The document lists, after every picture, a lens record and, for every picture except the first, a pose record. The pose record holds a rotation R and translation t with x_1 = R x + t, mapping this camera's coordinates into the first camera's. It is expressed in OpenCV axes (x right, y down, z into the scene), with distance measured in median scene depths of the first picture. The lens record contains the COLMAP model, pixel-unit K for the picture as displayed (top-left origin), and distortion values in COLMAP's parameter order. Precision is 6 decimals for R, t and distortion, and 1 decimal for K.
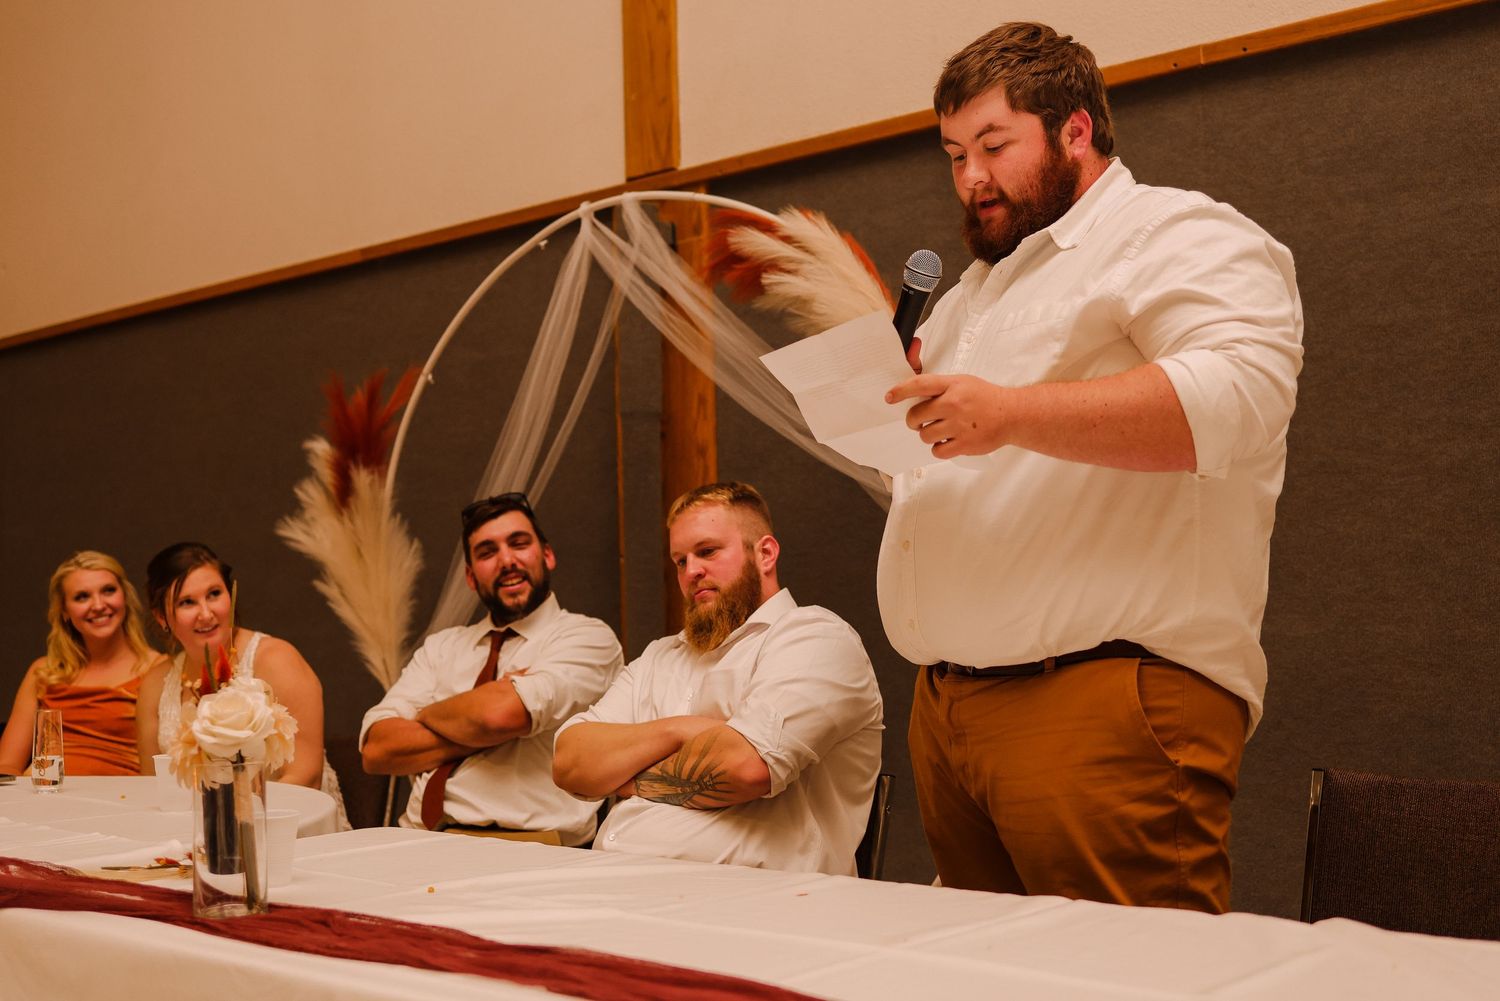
lens RADIAL K [[1555.1, 0, 755.7], [0, 1555.1, 490.3], [0, 0, 1]] dist [-0.035758, 0.000000]
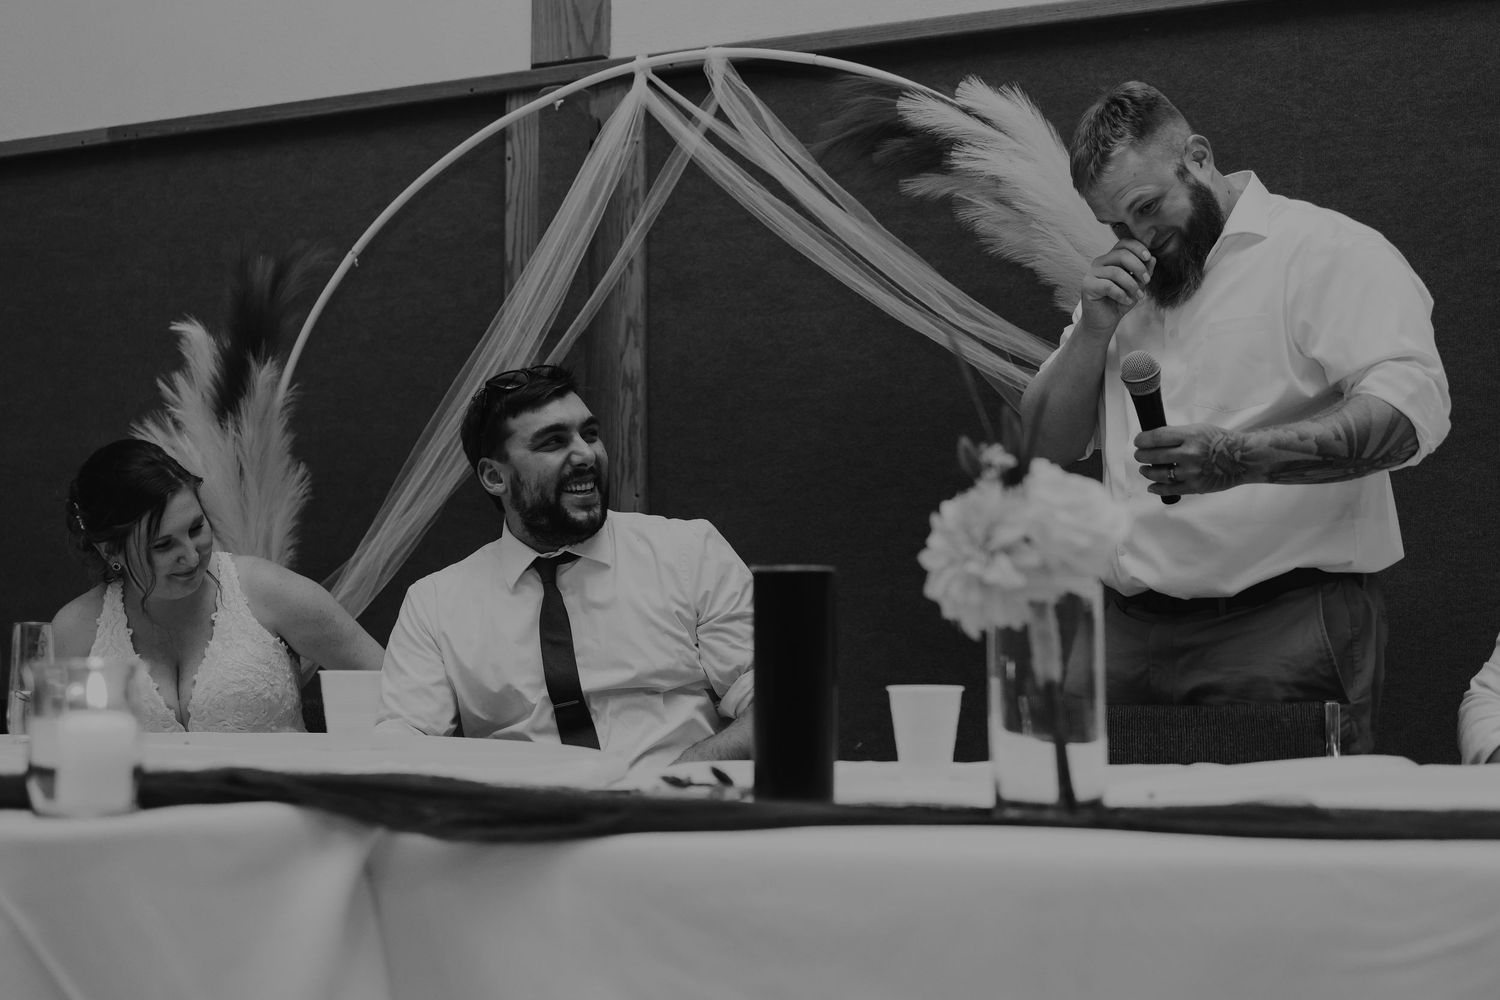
lens RADIAL K [[1555.1, 0, 750.2], [0, 1555.1, 521.5], [0, 0, 1]] dist [-0.035758, 0.000000]
pose [[0.938016, 0.046779, 0.343420, -0.292835], [-0.042564, 0.998897, -0.019807, 0.072580], [-0.343968, 0.003962, 0.938973, 0.182909]]
